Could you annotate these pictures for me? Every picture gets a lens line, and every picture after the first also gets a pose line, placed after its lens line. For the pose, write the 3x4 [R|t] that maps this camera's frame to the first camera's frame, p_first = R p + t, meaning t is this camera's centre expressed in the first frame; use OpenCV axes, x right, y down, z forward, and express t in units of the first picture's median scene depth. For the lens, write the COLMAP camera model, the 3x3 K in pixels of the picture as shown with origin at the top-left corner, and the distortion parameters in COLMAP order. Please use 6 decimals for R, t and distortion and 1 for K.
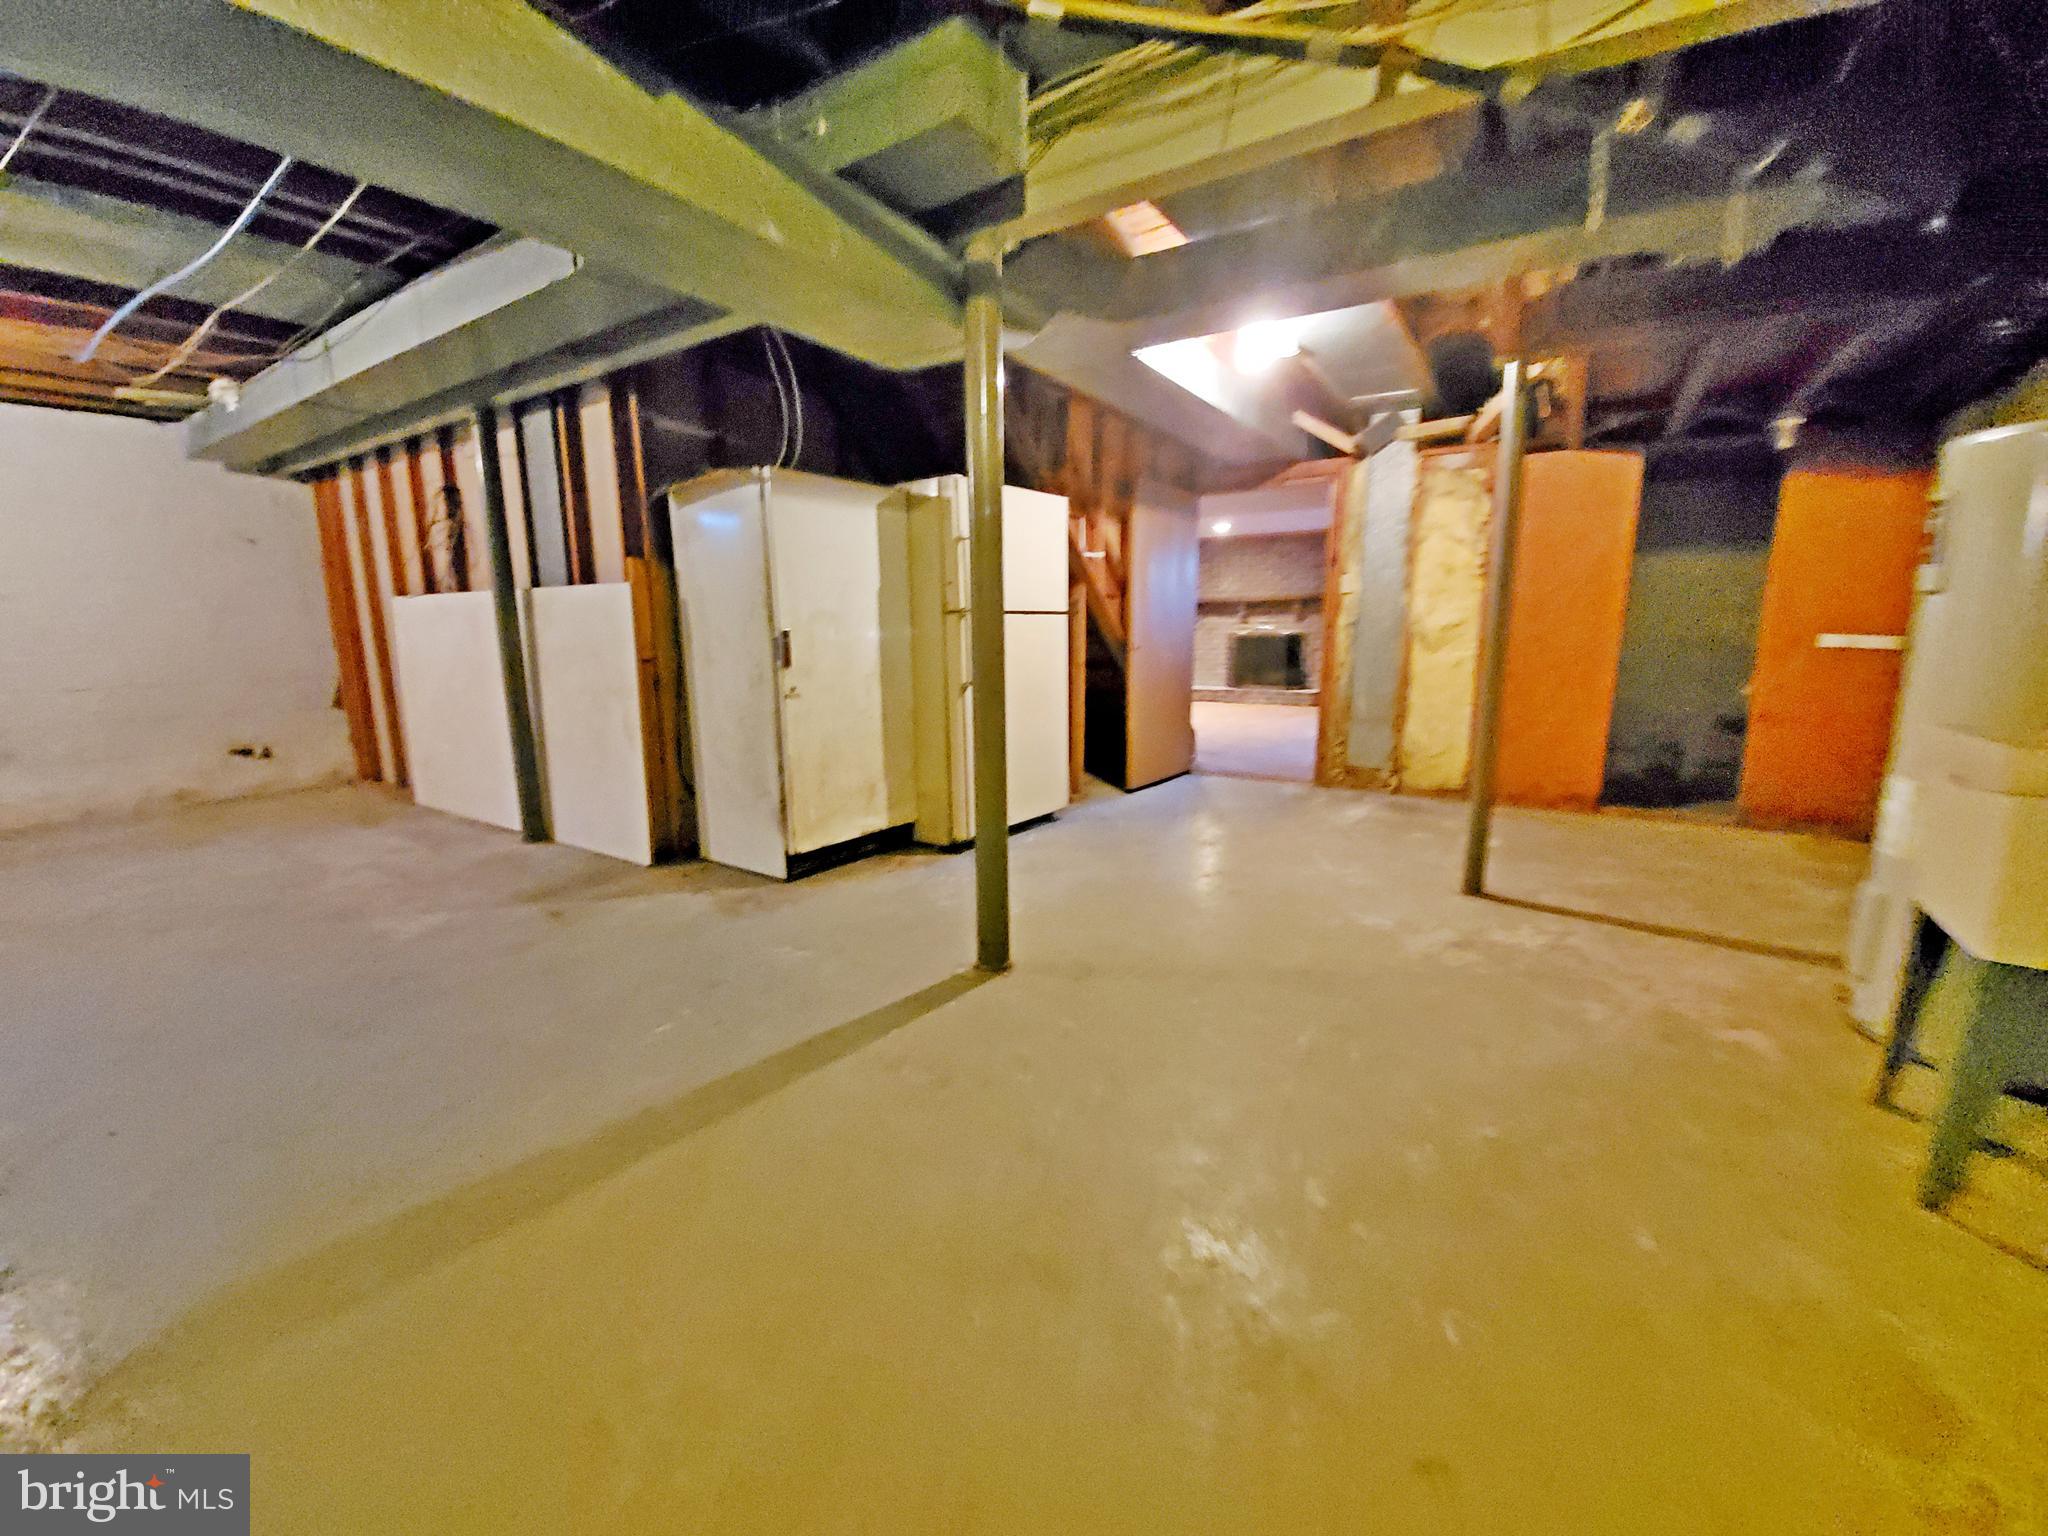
lens RADIAL K [[818.0, 0, 1033.4], [0, 818.0, 769.5], [0, 0, 1]] dist [0.021420, -0.021460]
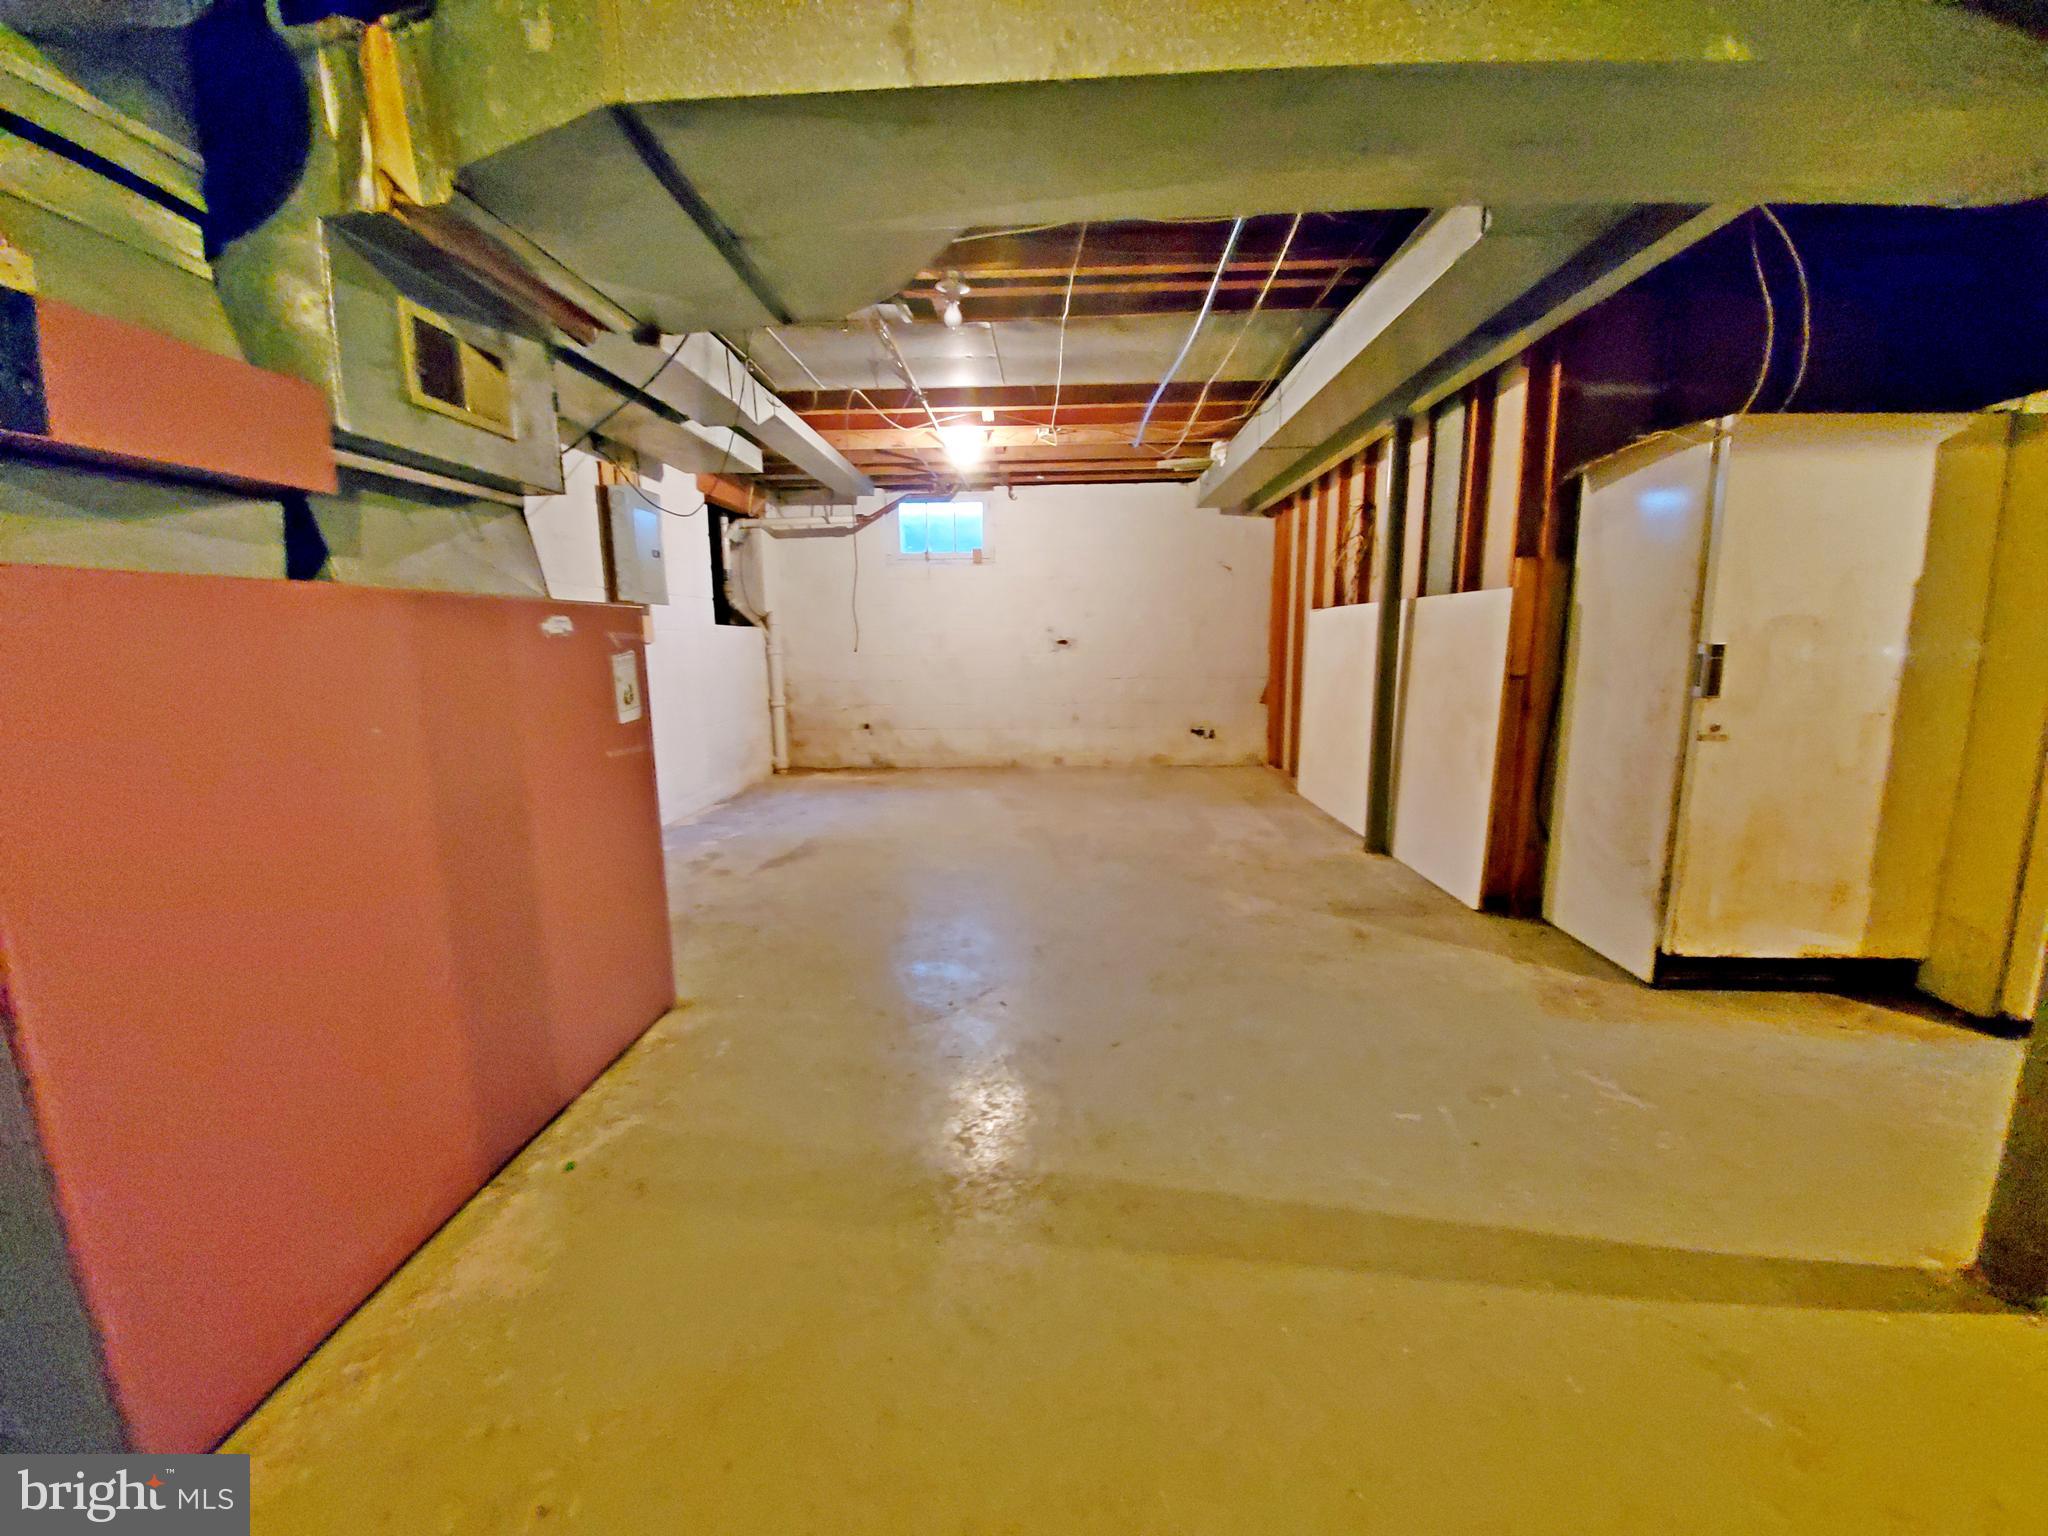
lens RADIAL K [[808.0, 0, 1020.7], [0, 808.0, 774.3], [0, 0, 1]] dist [0.009234, -0.014563]
pose [[0.495142, 0.146764, -0.856326, 0.010951], [-0.140274, 0.986202, 0.087914, -0.035128], [0.857413, 0.076591, 0.508897, 0.134222]]
